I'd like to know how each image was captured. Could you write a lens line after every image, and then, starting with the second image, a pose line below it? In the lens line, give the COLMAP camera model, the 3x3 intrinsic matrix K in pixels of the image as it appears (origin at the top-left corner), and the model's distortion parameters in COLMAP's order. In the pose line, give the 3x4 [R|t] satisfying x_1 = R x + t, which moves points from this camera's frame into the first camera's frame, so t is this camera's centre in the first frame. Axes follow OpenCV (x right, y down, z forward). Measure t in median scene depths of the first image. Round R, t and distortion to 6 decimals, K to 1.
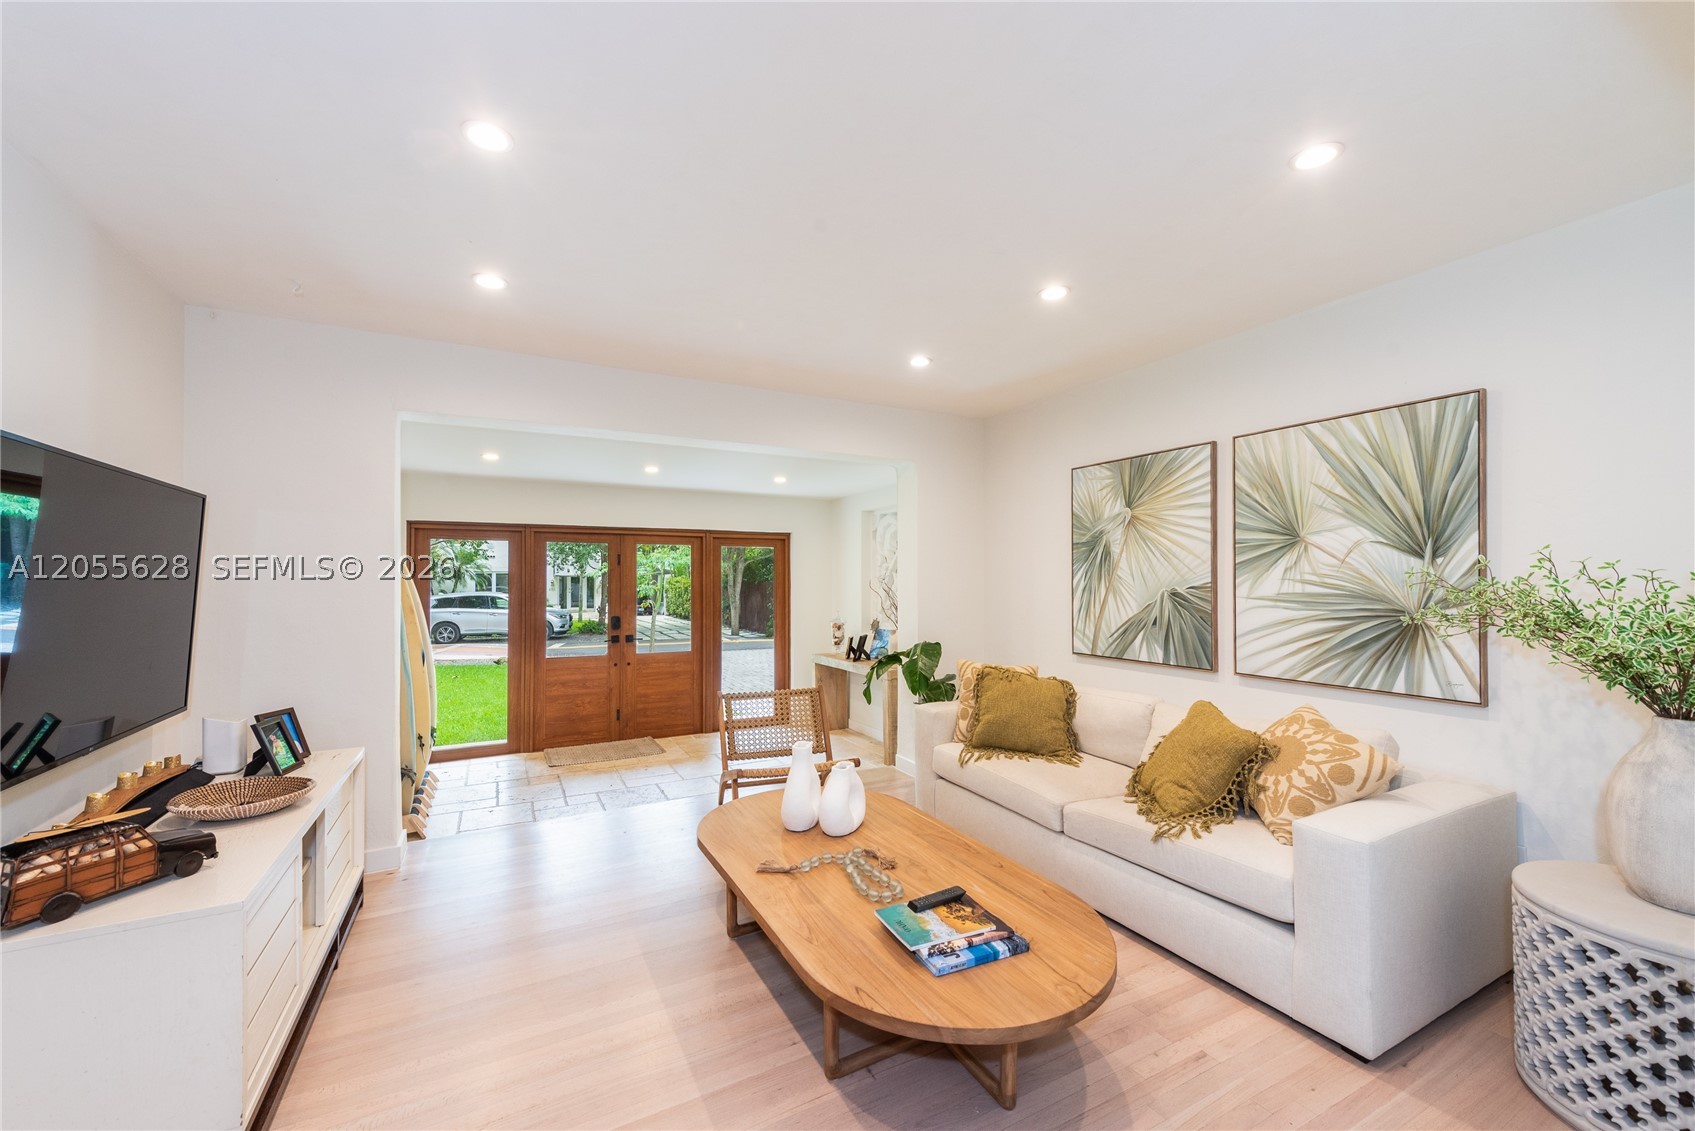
lens RADIAL K [[691.2, 0, 857.5], [0, 691.2, 579.4], [0, 0, 1]] dist [0.014367, -0.001164]
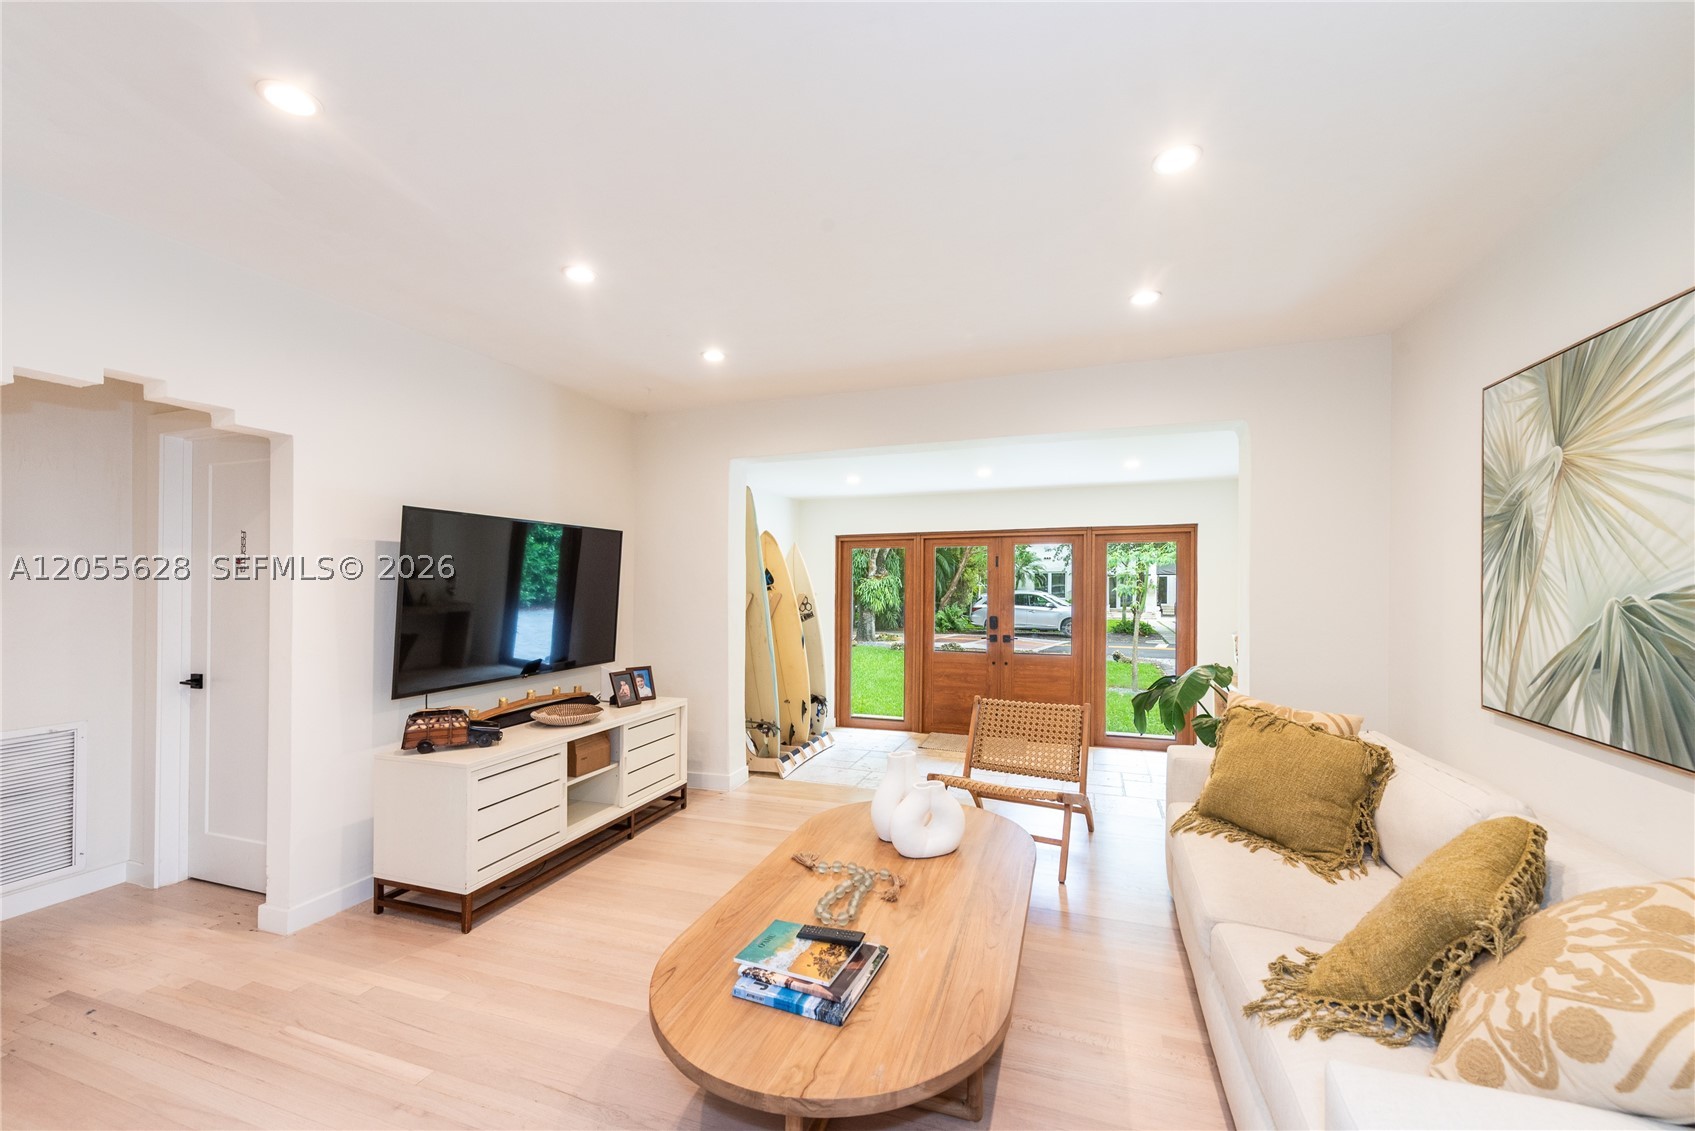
lens RADIAL K [[691.2, 0, 826.2], [0, 691.2, 586.7], [0, 0, 1]] dist [0.014367, -0.001164]
pose [[0.658428, 0.004852, -0.752628, 0.457844], [0.003318, 0.999951, 0.009349, -0.001673], [0.752637, -0.008653, 0.658379, 0.233224]]
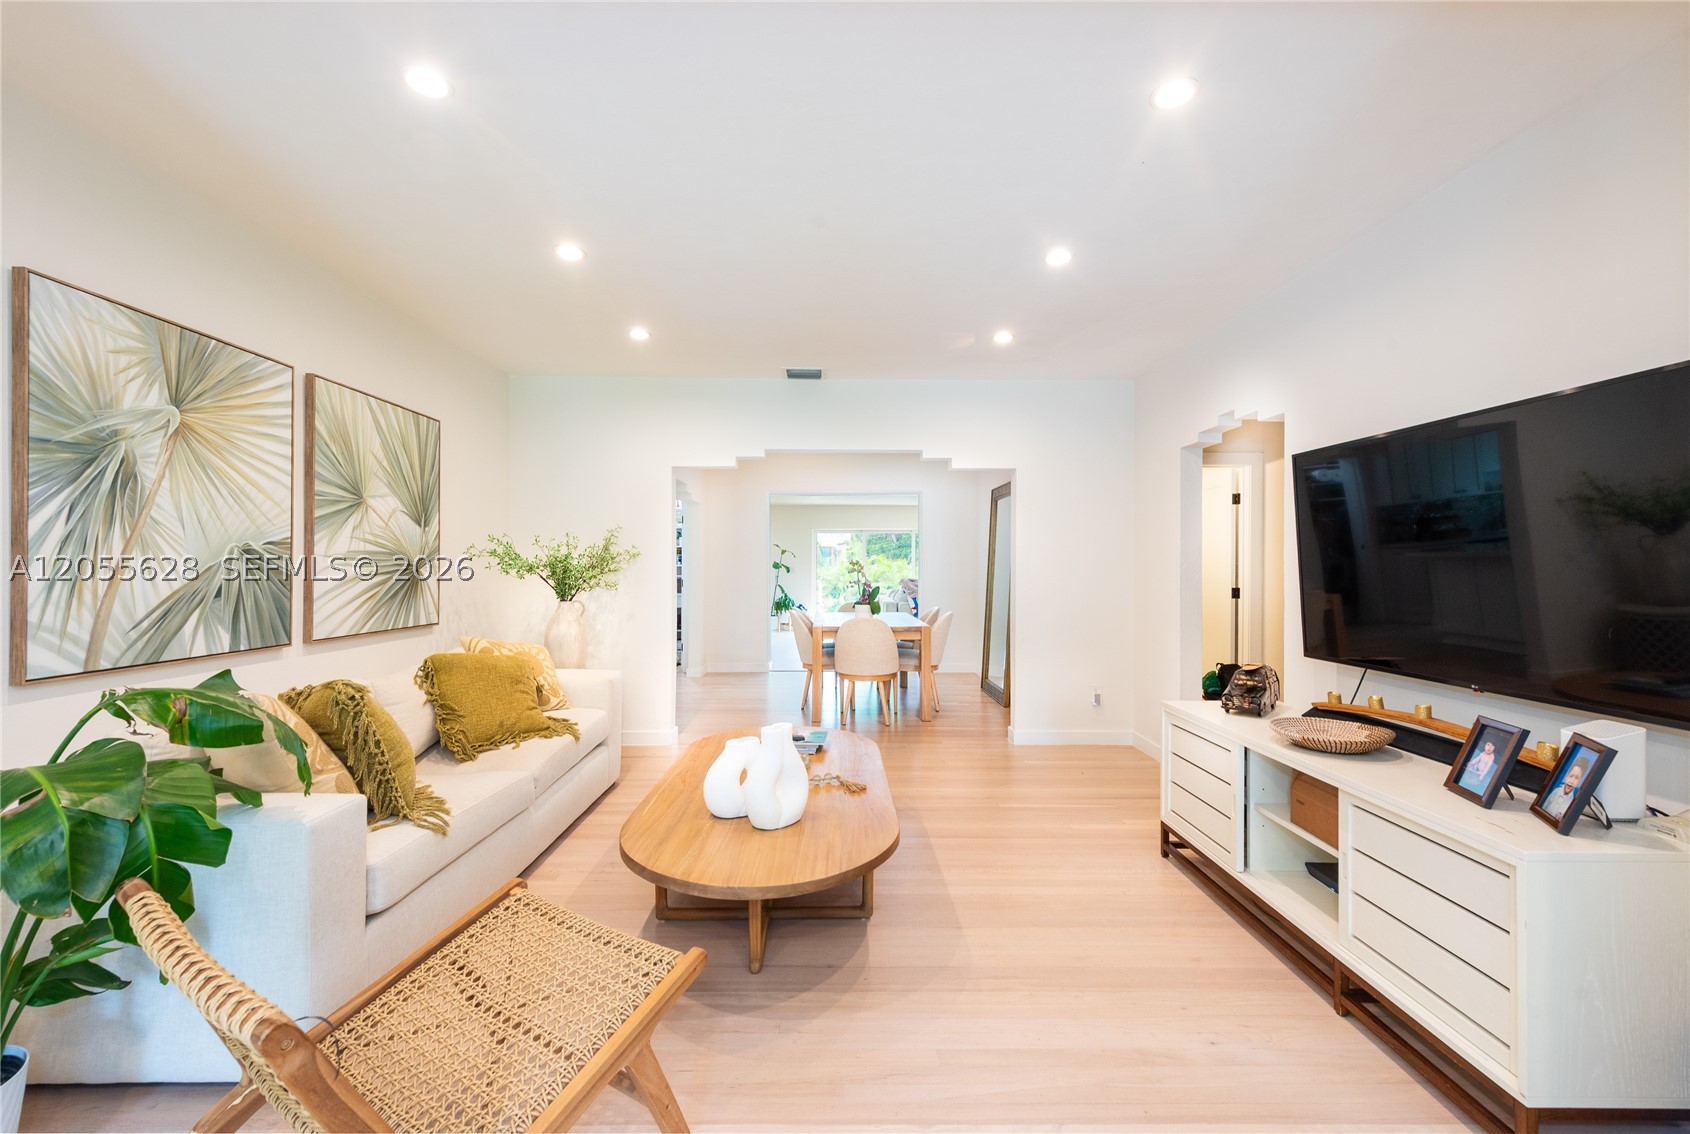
lens RADIAL K [[689.2, 0, 846.8], [0, 689.2, 557.2], [0, 0, 1]] dist [0.014367, -0.001164]
pose [[-0.888534, 0.007667, 0.458747, -0.431384], [0.000397, 0.999873, -0.015943, 0.039160], [-0.458811, -0.013983, -0.888424, 1.361341]]
